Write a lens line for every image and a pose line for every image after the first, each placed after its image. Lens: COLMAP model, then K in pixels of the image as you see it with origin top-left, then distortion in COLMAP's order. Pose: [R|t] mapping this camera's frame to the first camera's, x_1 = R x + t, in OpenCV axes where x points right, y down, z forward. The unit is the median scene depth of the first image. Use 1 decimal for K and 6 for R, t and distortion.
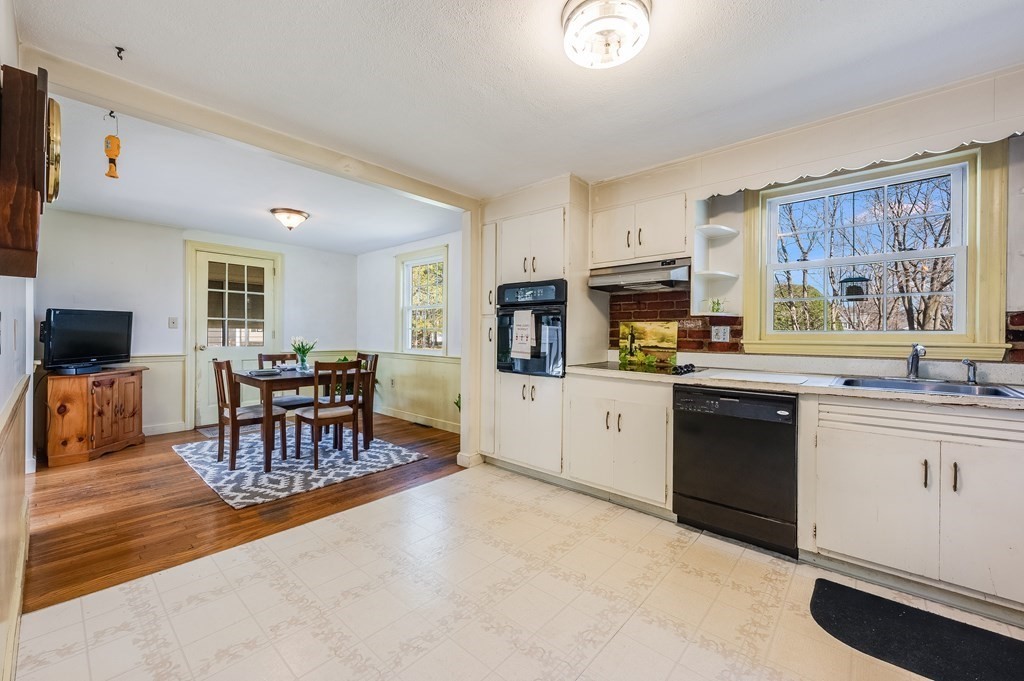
lens RADIAL K [[408.8, 0, 506.2], [0, 408.8, 337.2], [0, 0, 1]] dist [0.023124, -0.000282]
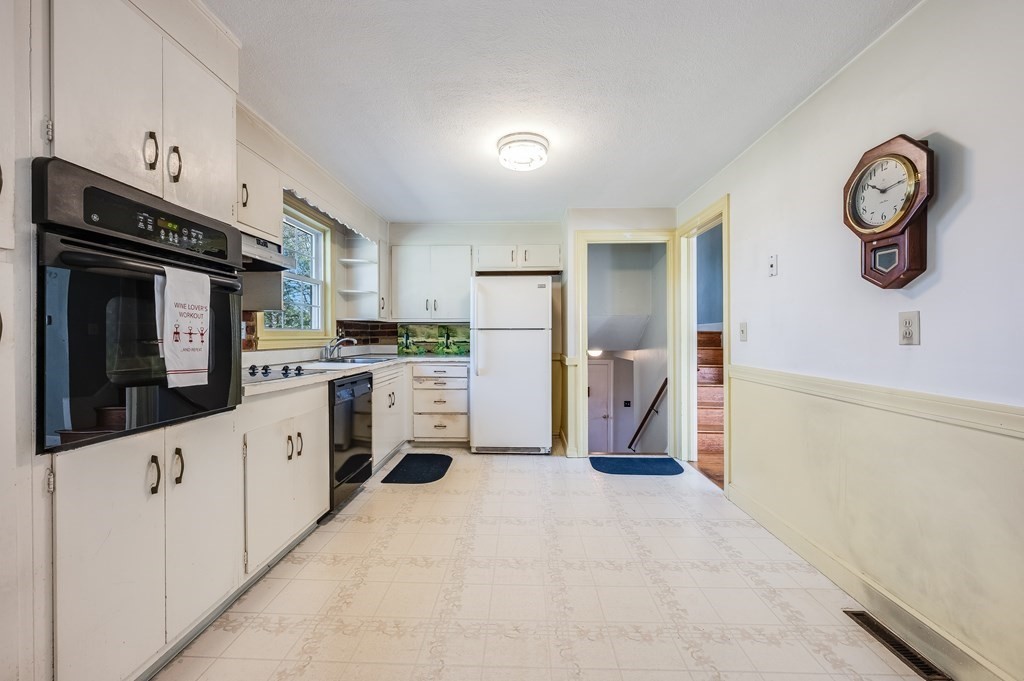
lens RADIAL K [[408.8, 0, 505.7], [0, 408.8, 338.3], [0, 0, 1]] dist [0.023124, -0.000282]
pose [[-0.640949, -0.004761, 0.767569, -0.420154], [0.000979, 0.999975, 0.007020, 0.000905], [-0.767583, 0.005251, -0.640928, 0.871802]]
